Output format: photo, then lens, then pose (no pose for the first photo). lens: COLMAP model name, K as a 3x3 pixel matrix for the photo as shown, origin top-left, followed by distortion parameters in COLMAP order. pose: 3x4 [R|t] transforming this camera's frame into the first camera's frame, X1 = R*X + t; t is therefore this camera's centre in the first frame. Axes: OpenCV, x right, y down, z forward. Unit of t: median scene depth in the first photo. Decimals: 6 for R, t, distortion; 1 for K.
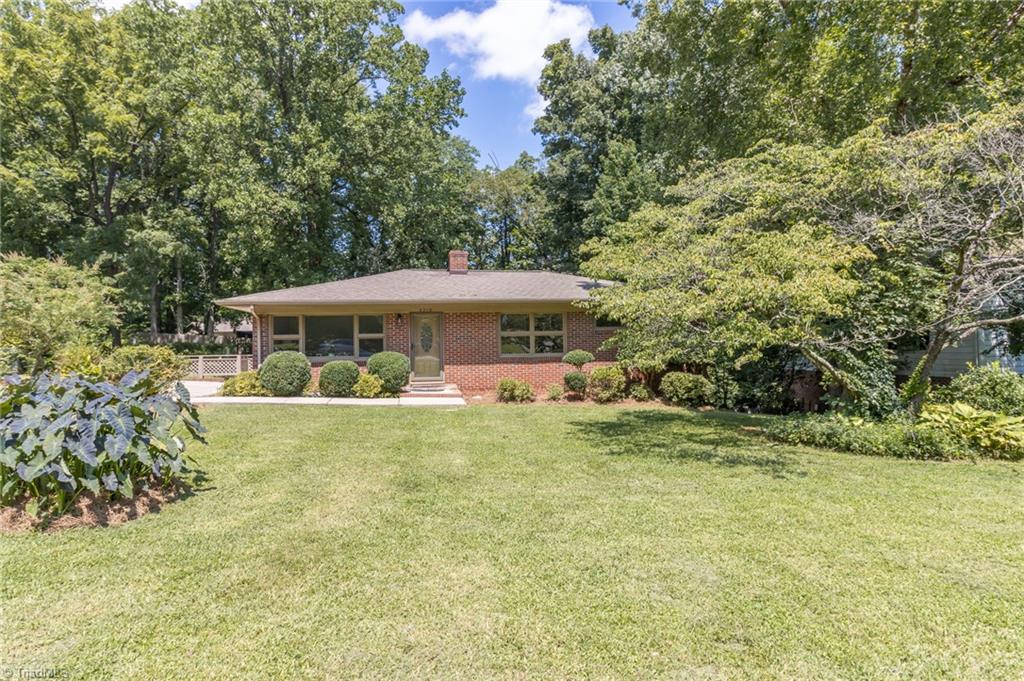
lens RADIAL K [[582.2, 0, 504.5], [0, 582.2, 342.9], [0, 0, 1]] dist [-0.000414, -0.000173]
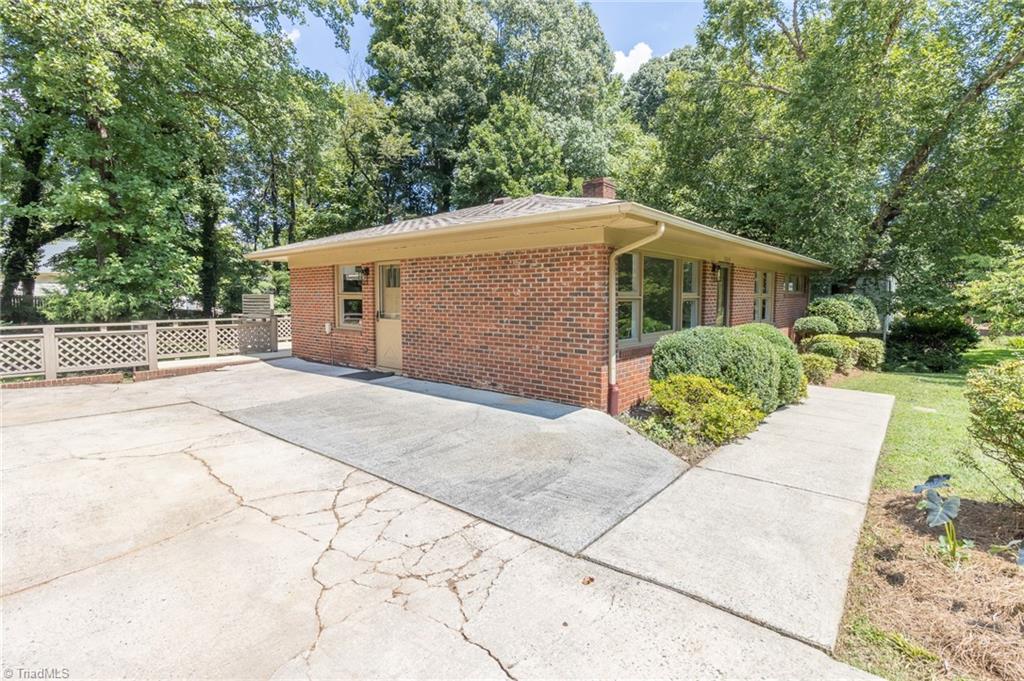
lens RADIAL K [[480.9, 0, 509.2], [0, 480.9, 330.3], [0, 0, 1]] dist [0.003797, 0.000316]
pose [[0.759062, -0.027747, 0.650427, -0.671964], [-0.018774, 0.997743, 0.064473, -0.005533], [-0.650747, -0.061150, 0.756828, 0.707806]]
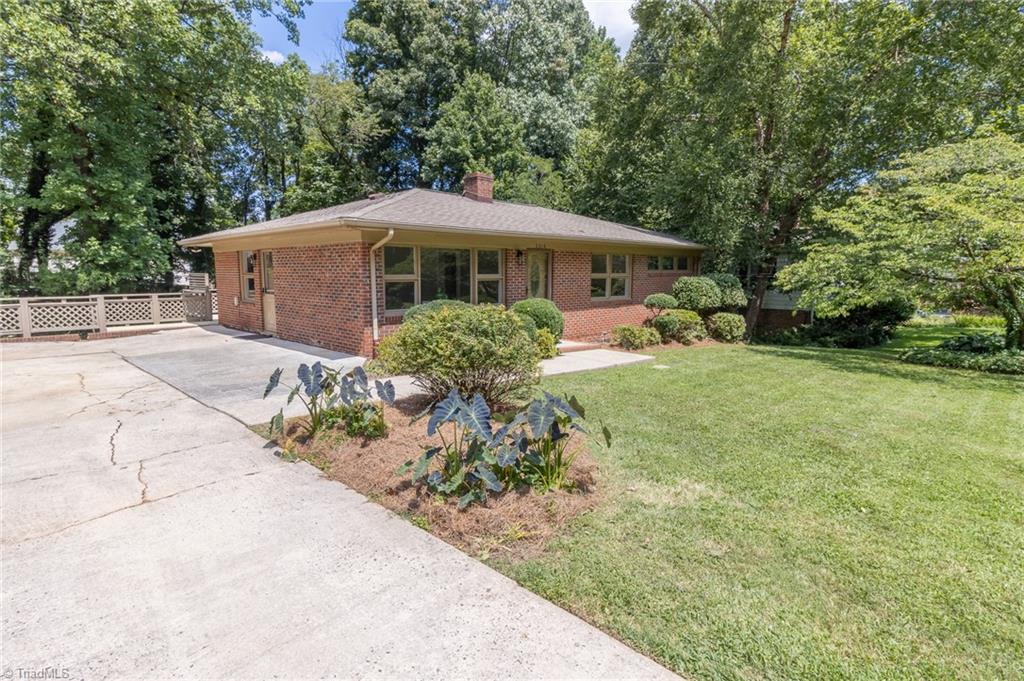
lens RADIAL K [[518.0, 0, 512.0], [0, 518.0, 340.5], [0, 0, 1]] dist [-0.002611, -0.000512]
pose [[0.801926, -0.061523, 0.594247, -0.595124], [-0.019711, 0.991417, 0.129242, -0.017572], [-0.597098, -0.115356, 0.793831, 0.404658]]
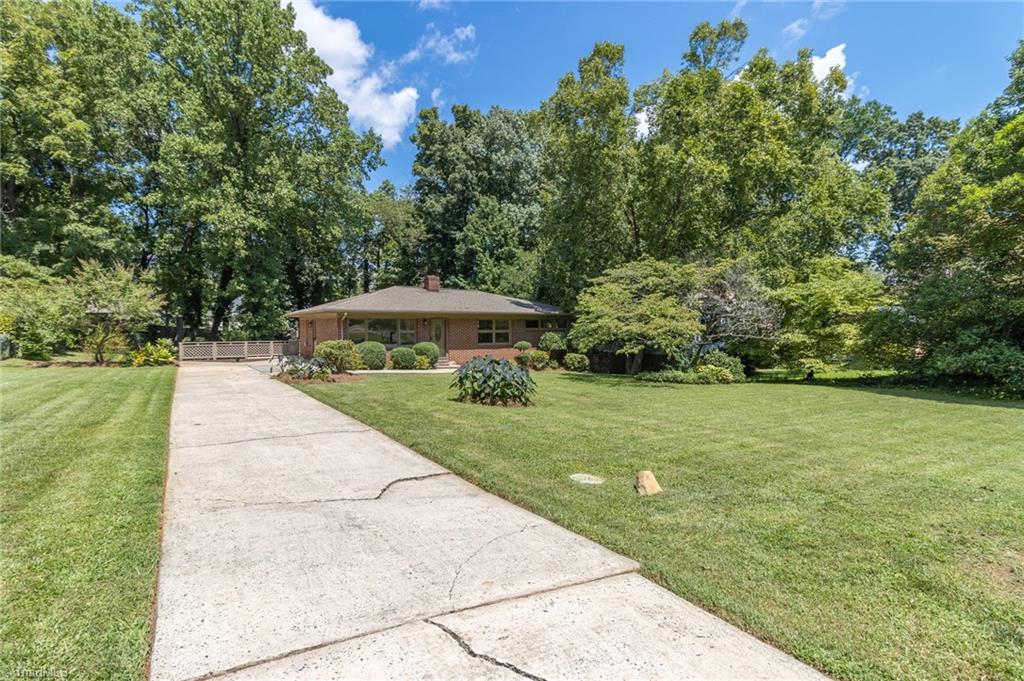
lens RADIAL K [[502.6, 0, 512.0], [0, 502.6, 340.5], [0, 0, 1]] dist [-0.001129, -0.000058]
pose [[0.910419, 0.005047, 0.413656, -0.518251], [-0.016377, 0.999581, 0.023849, -0.025362], [-0.413362, -0.028487, 0.910121, -0.374823]]
